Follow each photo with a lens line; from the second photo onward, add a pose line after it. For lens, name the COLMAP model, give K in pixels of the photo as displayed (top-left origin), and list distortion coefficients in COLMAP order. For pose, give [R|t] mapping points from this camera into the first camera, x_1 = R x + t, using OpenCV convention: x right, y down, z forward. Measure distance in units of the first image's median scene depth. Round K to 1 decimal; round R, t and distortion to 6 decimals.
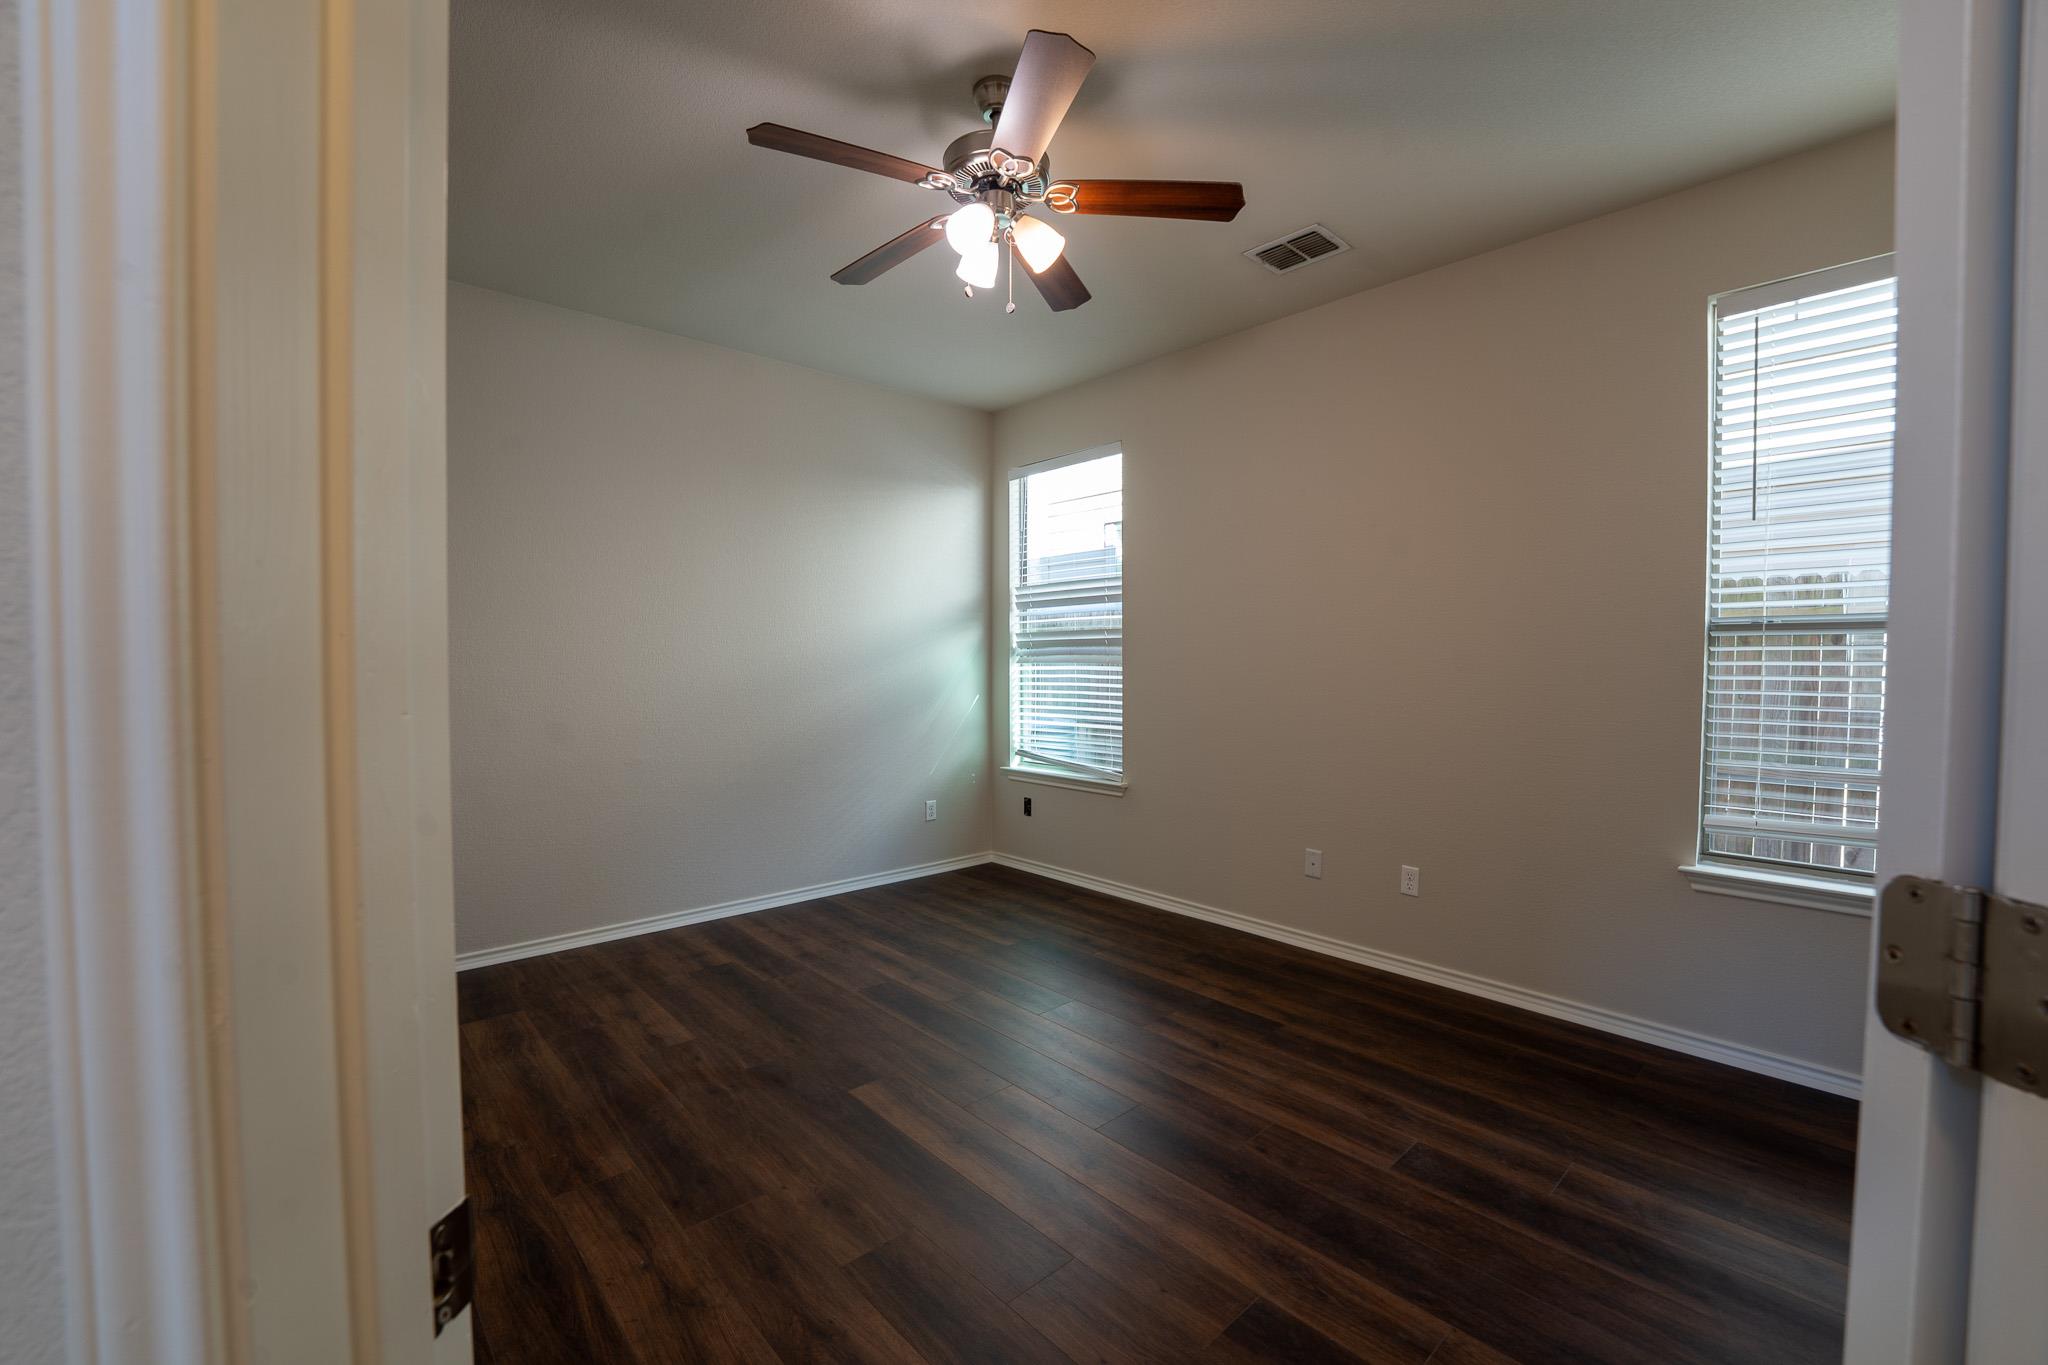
lens RADIAL K [[846.0, 0, 1031.1], [0, 846.0, 684.1], [0, 0, 1]] dist [-0.025643, 0.002197]
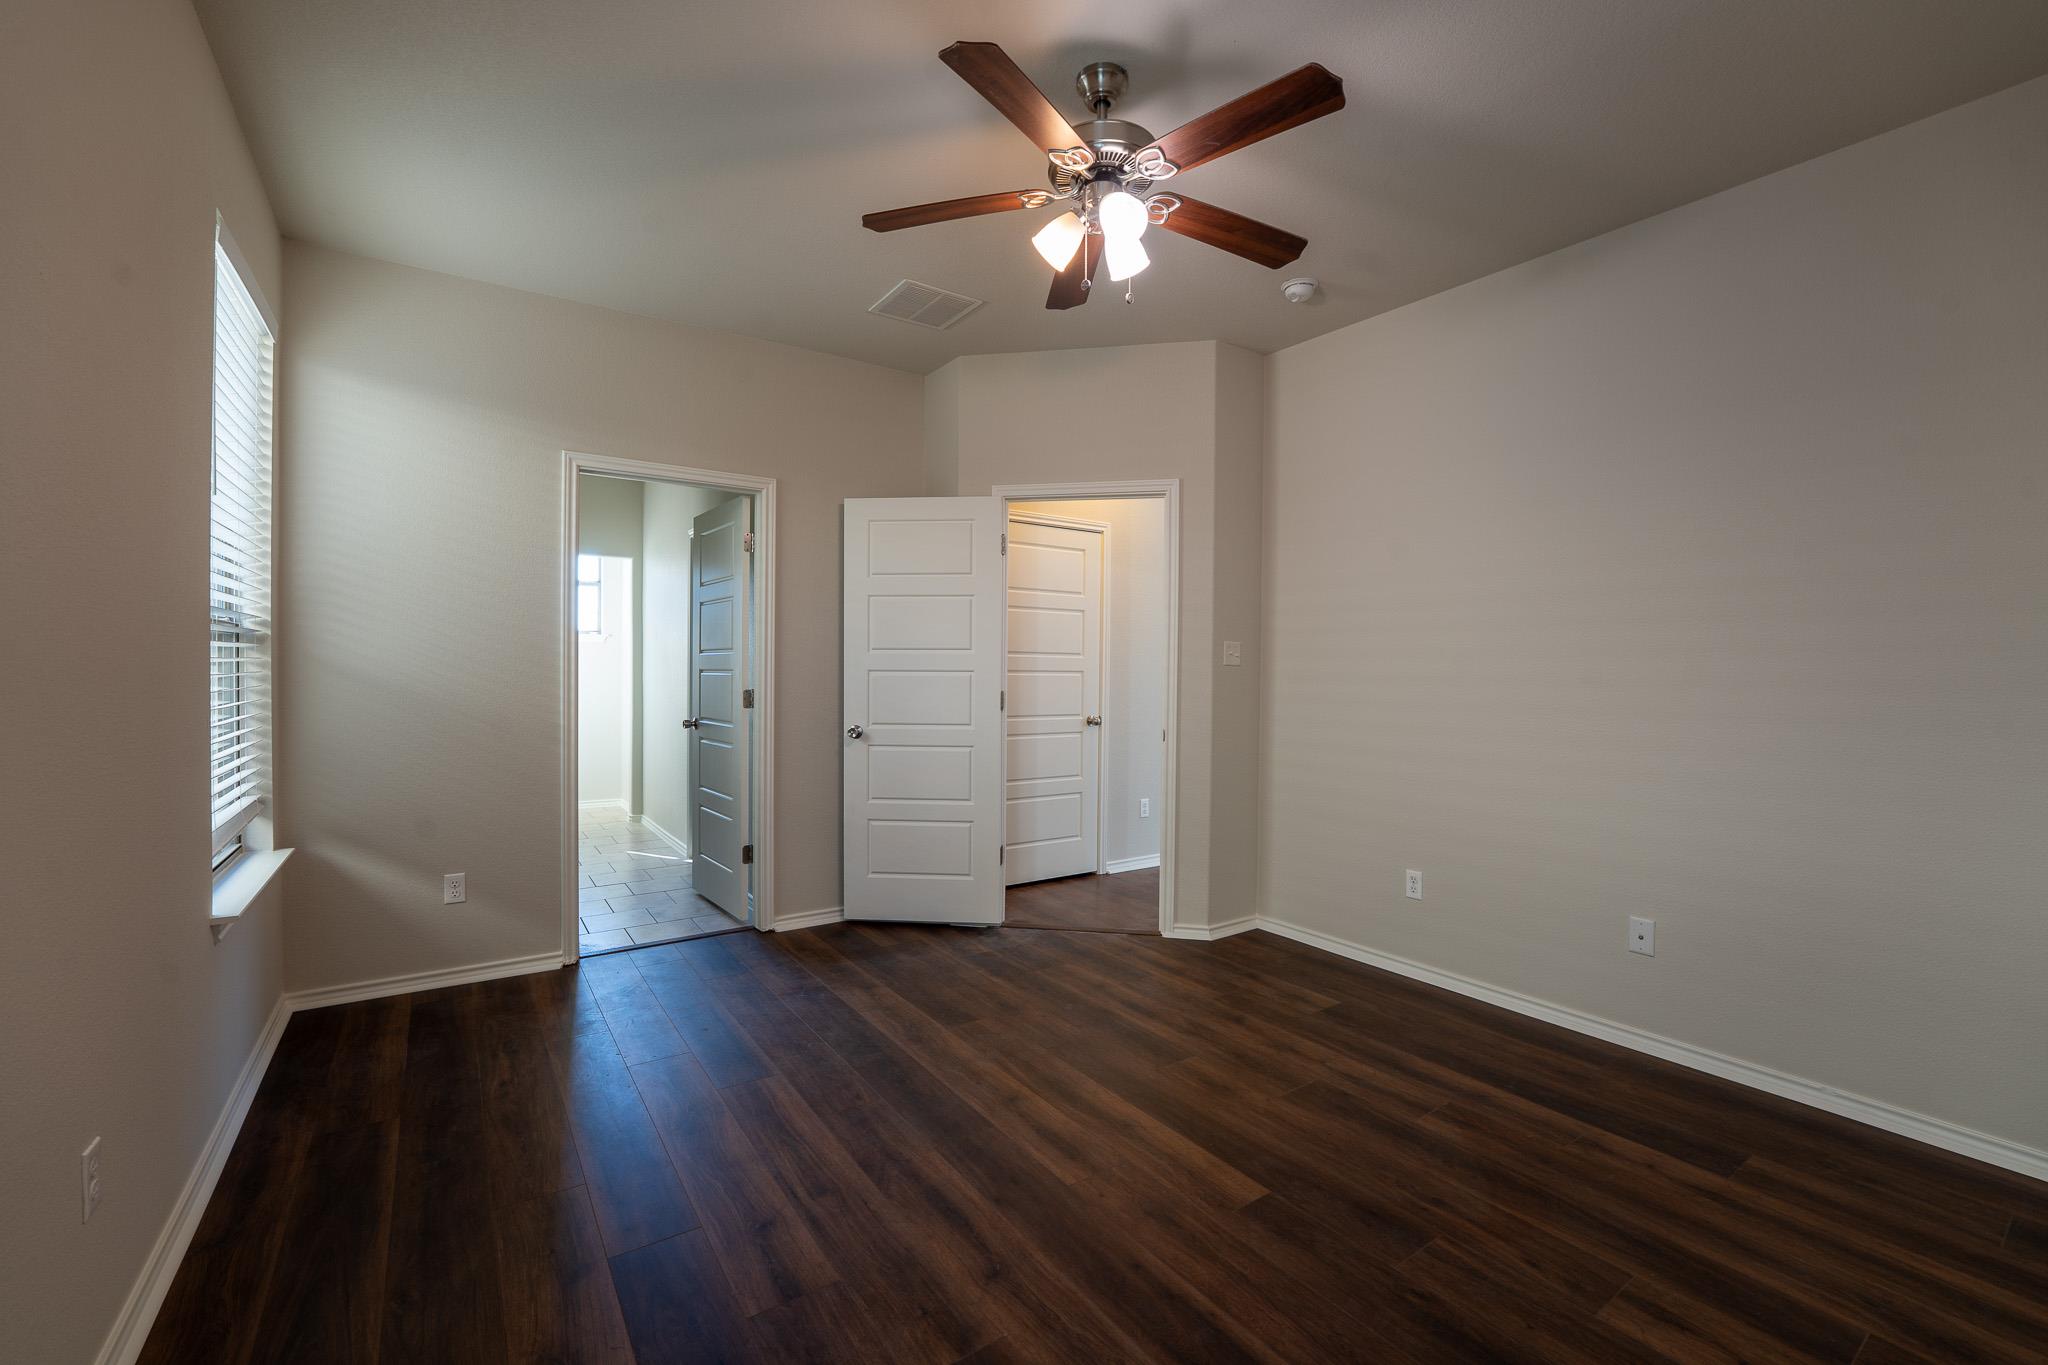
lens RADIAL K [[846.0, 0, 1027.0], [0, 846.0, 681.0], [0, 0, 1]] dist [-0.025643, 0.002197]
pose [[-0.990112, -0.013065, 0.139668, -0.083795], [-0.007257, 0.999091, 0.042012, -0.045984], [-0.140090, 0.040583, -0.989307, 1.701493]]
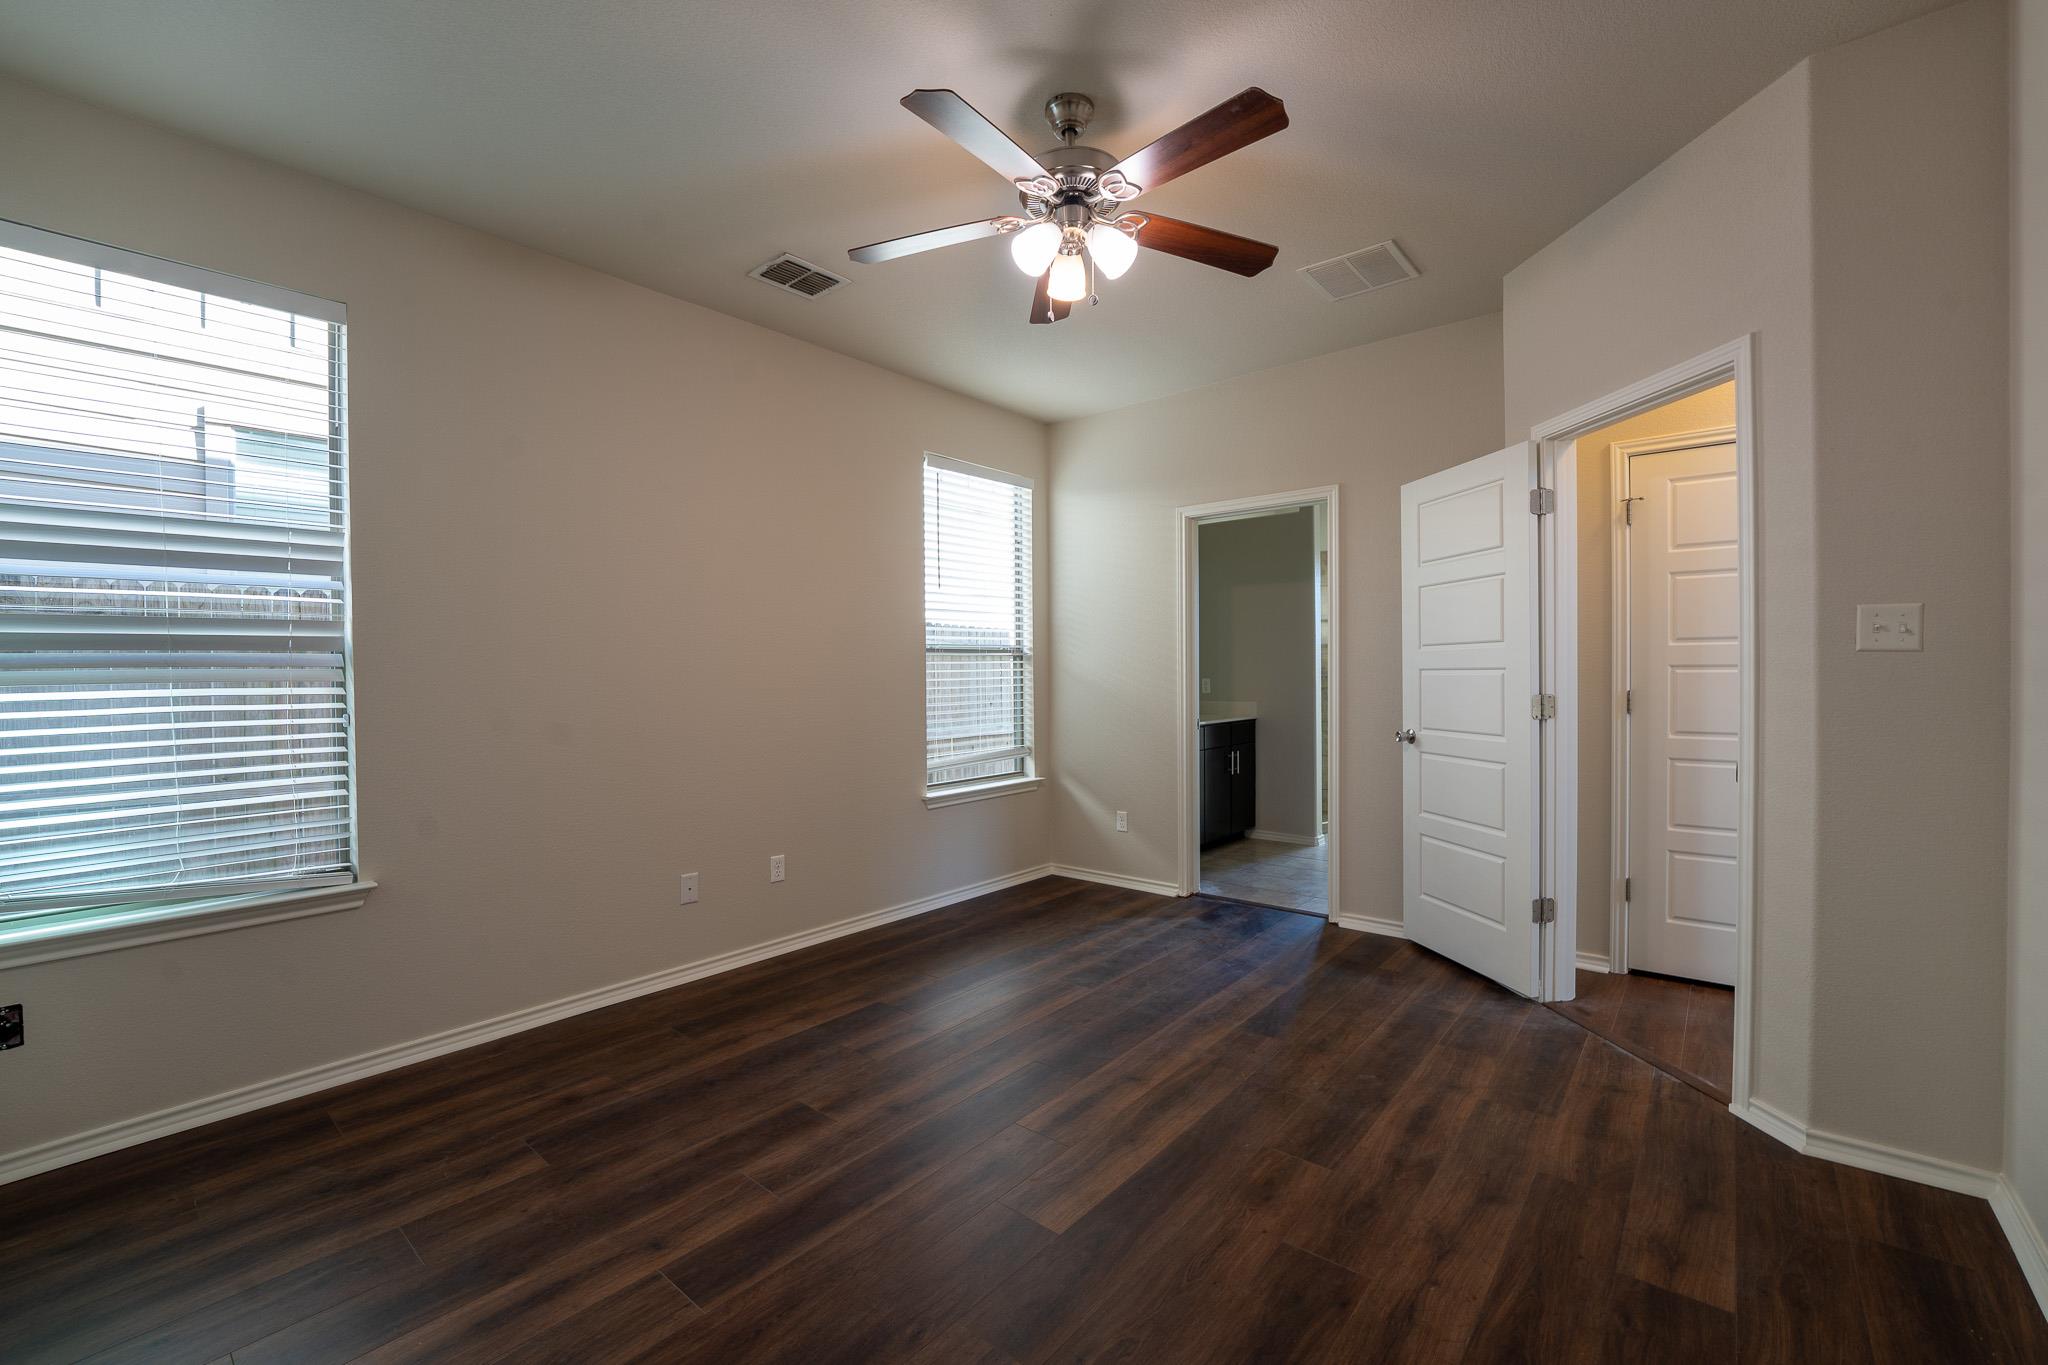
lens RADIAL K [[846.0, 0, 1024.2], [0, 846.0, 679.2], [0, 0, 1]] dist [-0.025643, 0.002197]
pose [[-0.127624, -0.010052, 0.991772, -0.894224], [0.038568, 0.999142, 0.015090, -0.028022], [-0.991073, 0.040176, -0.127126, 1.032319]]
